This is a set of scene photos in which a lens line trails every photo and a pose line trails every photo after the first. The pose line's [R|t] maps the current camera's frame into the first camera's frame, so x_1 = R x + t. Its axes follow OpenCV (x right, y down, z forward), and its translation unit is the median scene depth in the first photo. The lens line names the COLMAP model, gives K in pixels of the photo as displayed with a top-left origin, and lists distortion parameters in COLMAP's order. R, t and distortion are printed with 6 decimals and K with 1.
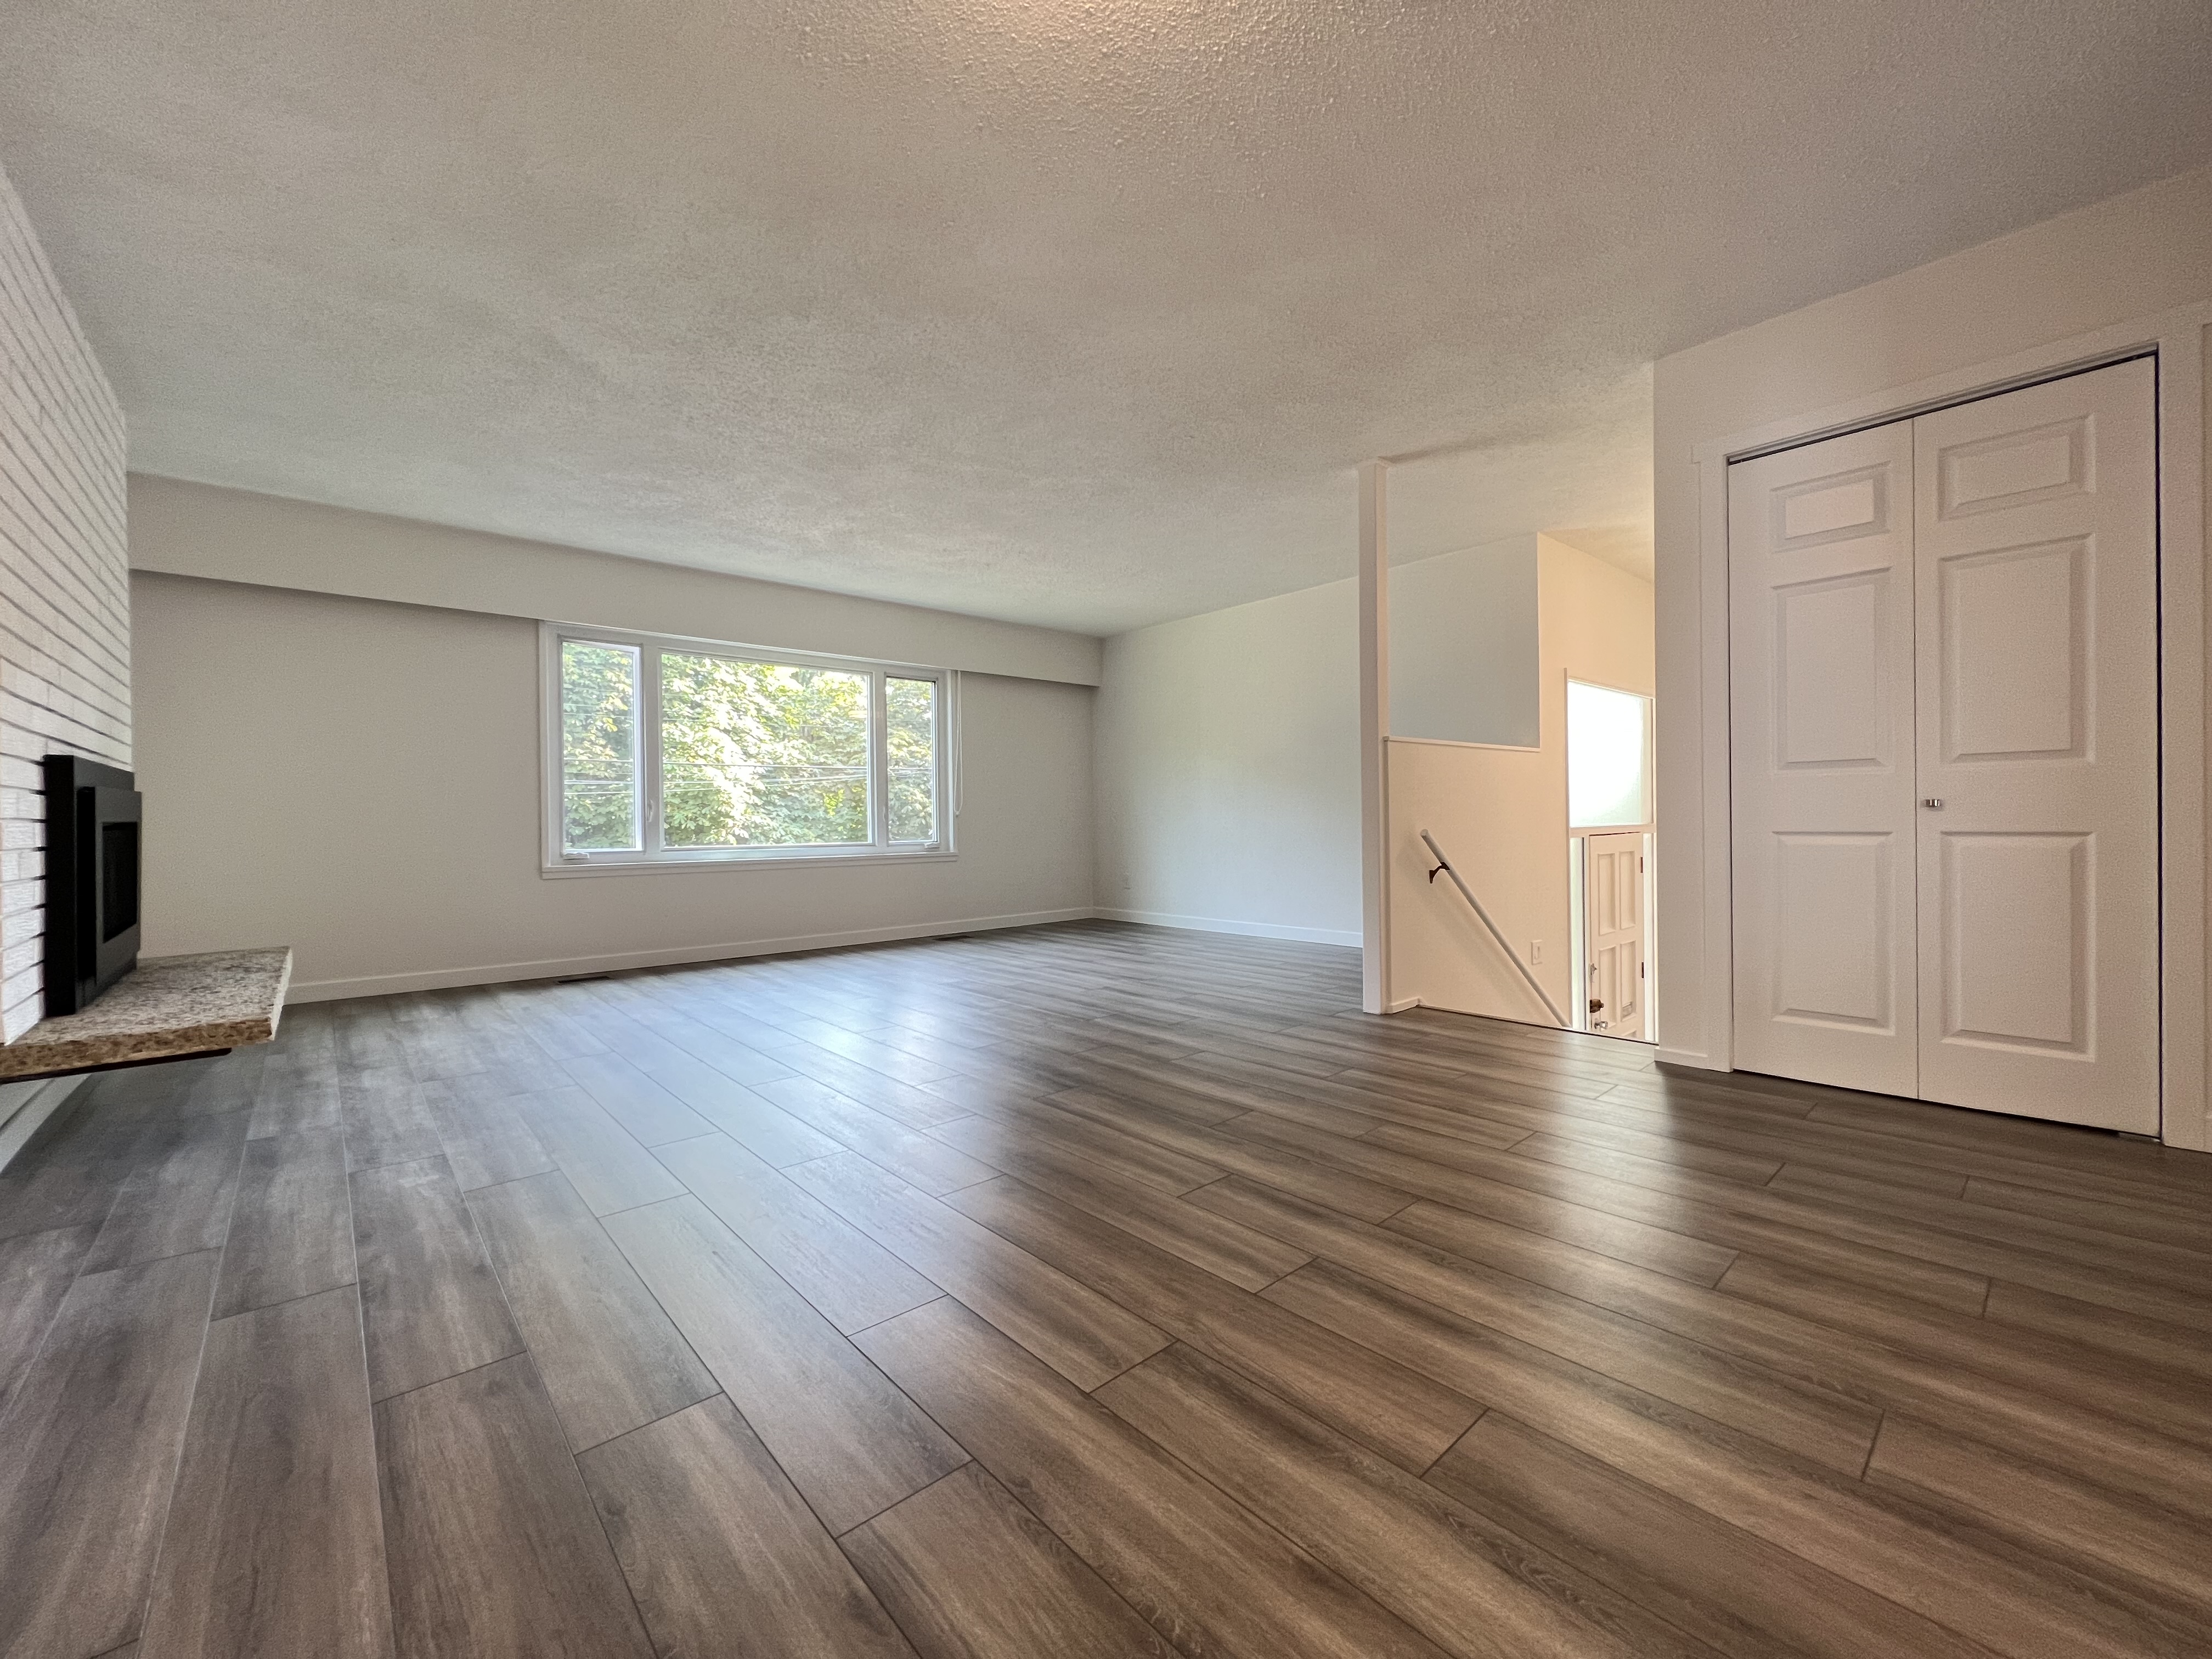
lens RADIAL K [[881.2, 0, 1100.4], [0, 881.2, 810.6], [0, 0, 1]] dist [-0.001367, 0.001360]
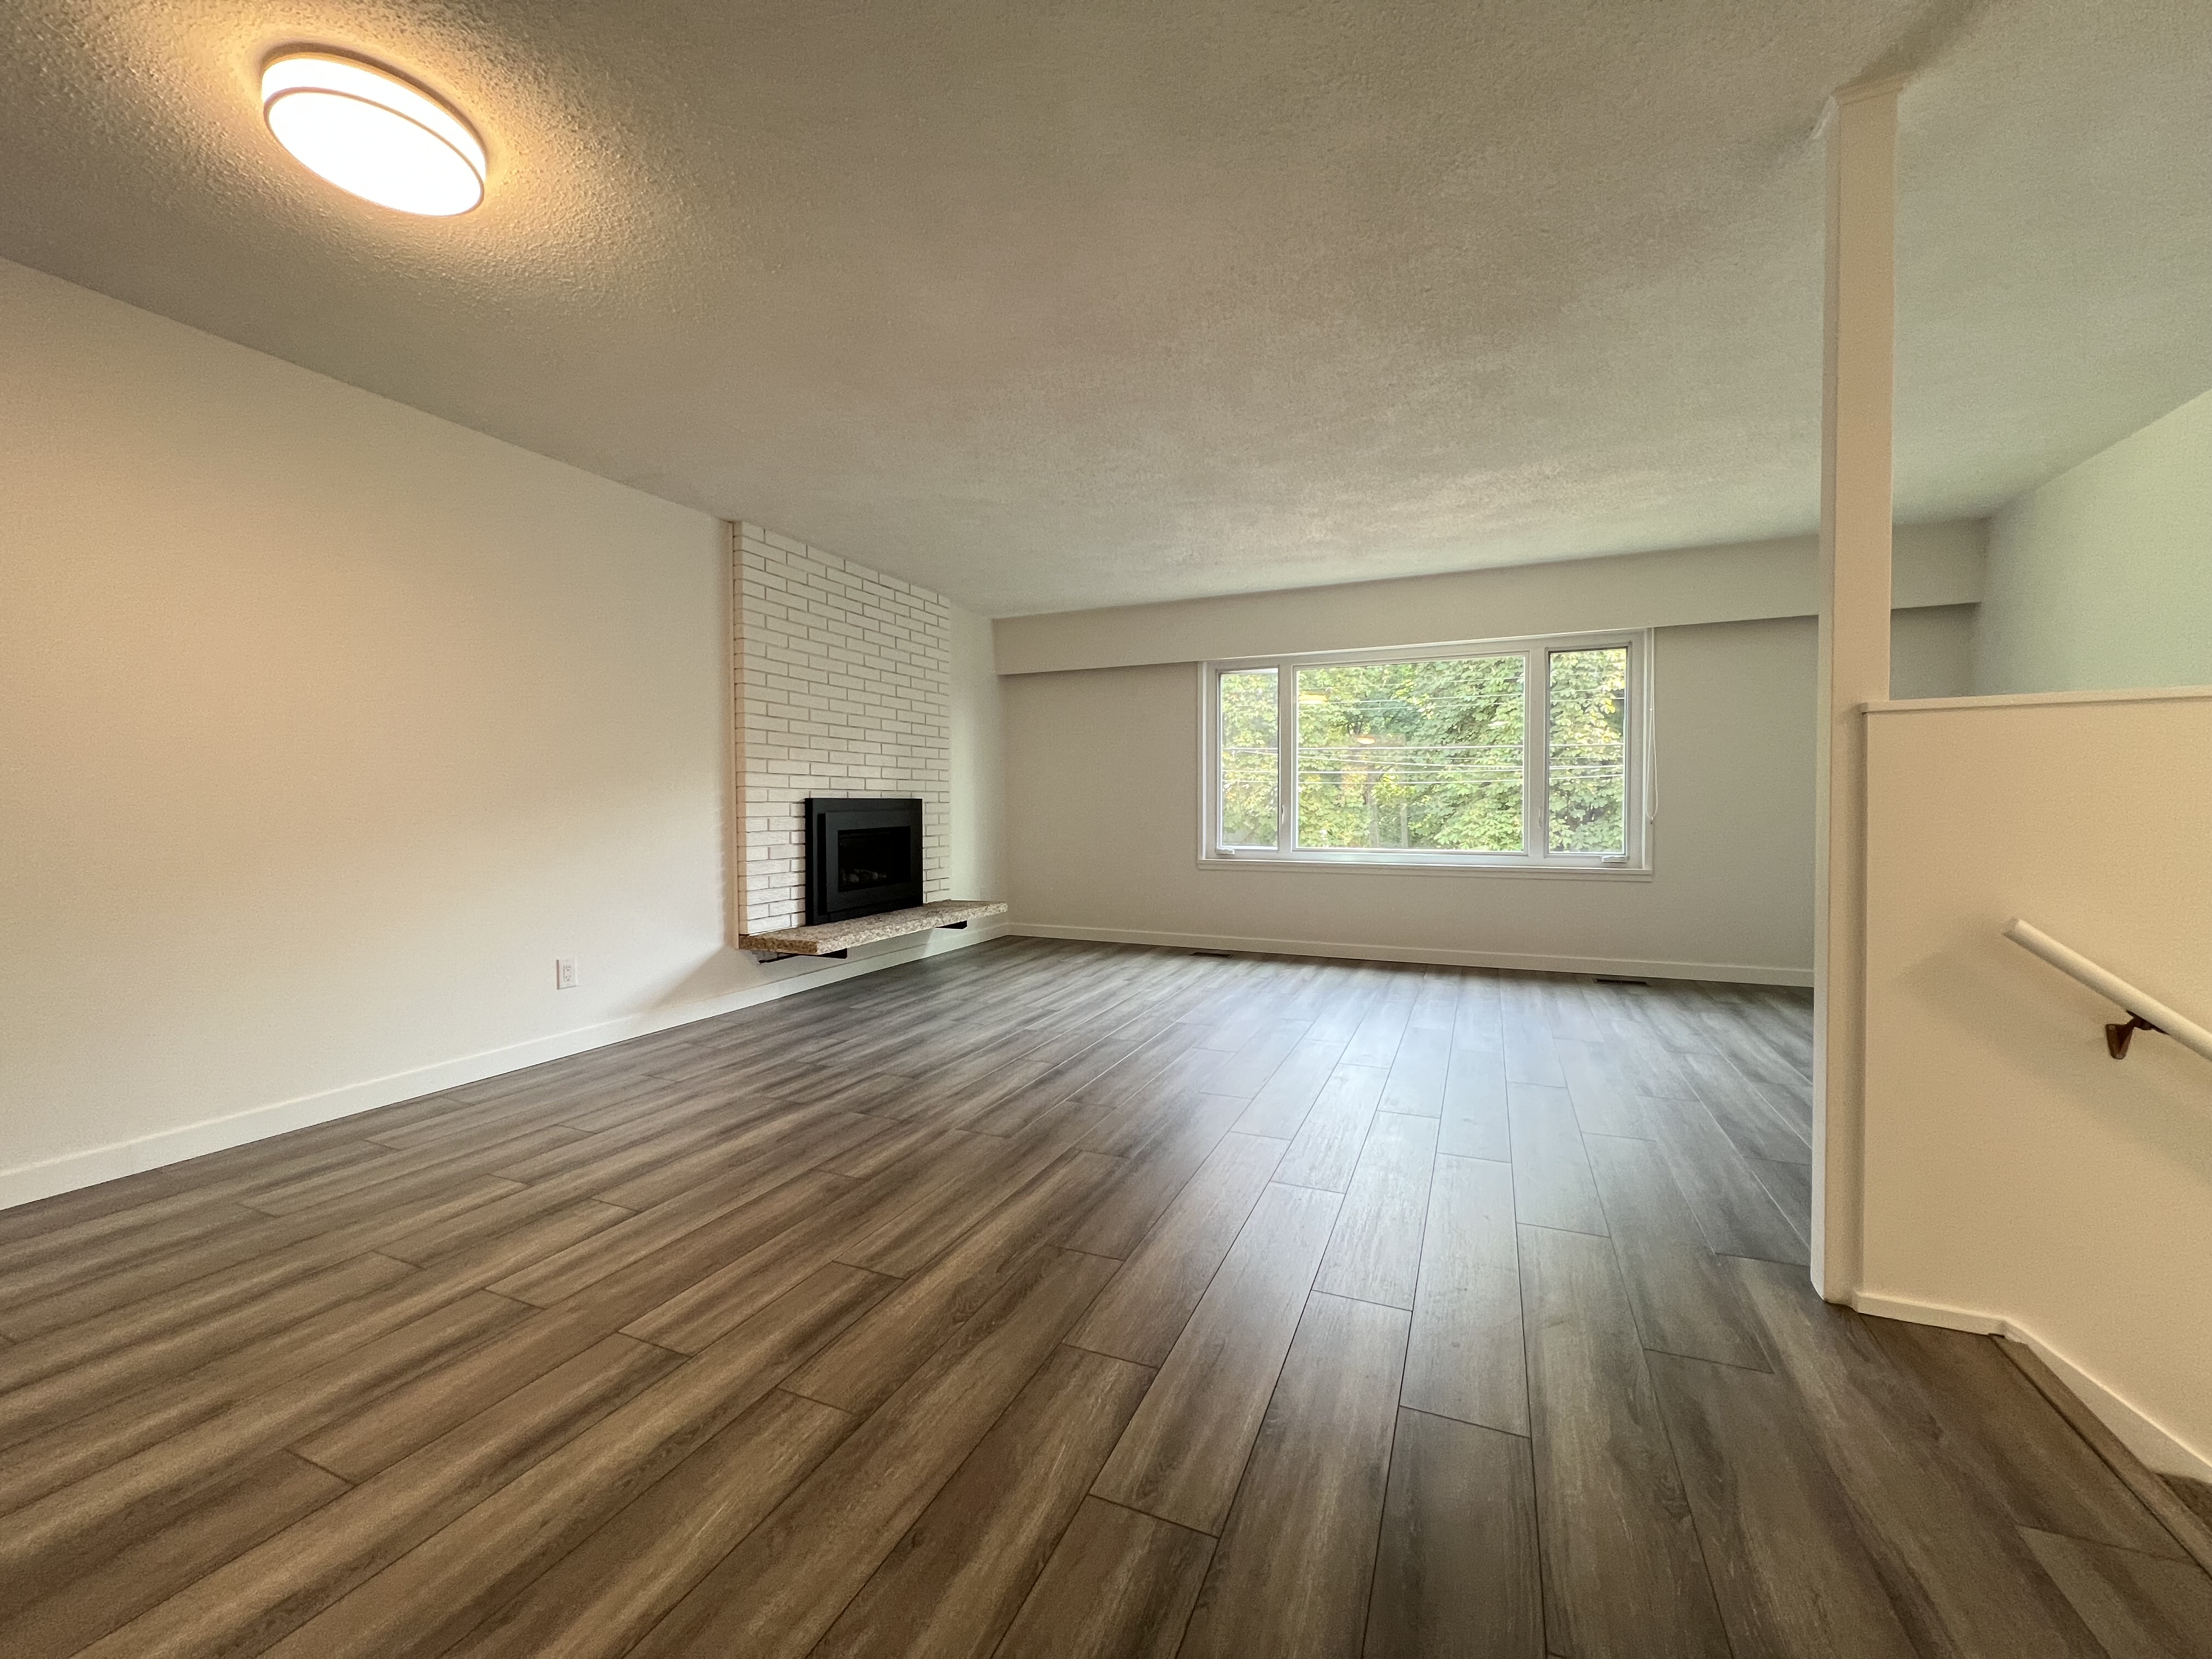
lens RADIAL K [[881.2, 0, 1092.4], [0, 881.2, 809.7], [0, 0, 1]] dist [-0.001367, 0.001360]
pose [[0.417390, 0.013481, -0.908627, 0.543844], [0.009337, 0.999774, 0.019123, -0.039759], [0.908679, -0.016466, 0.417170, 0.428819]]
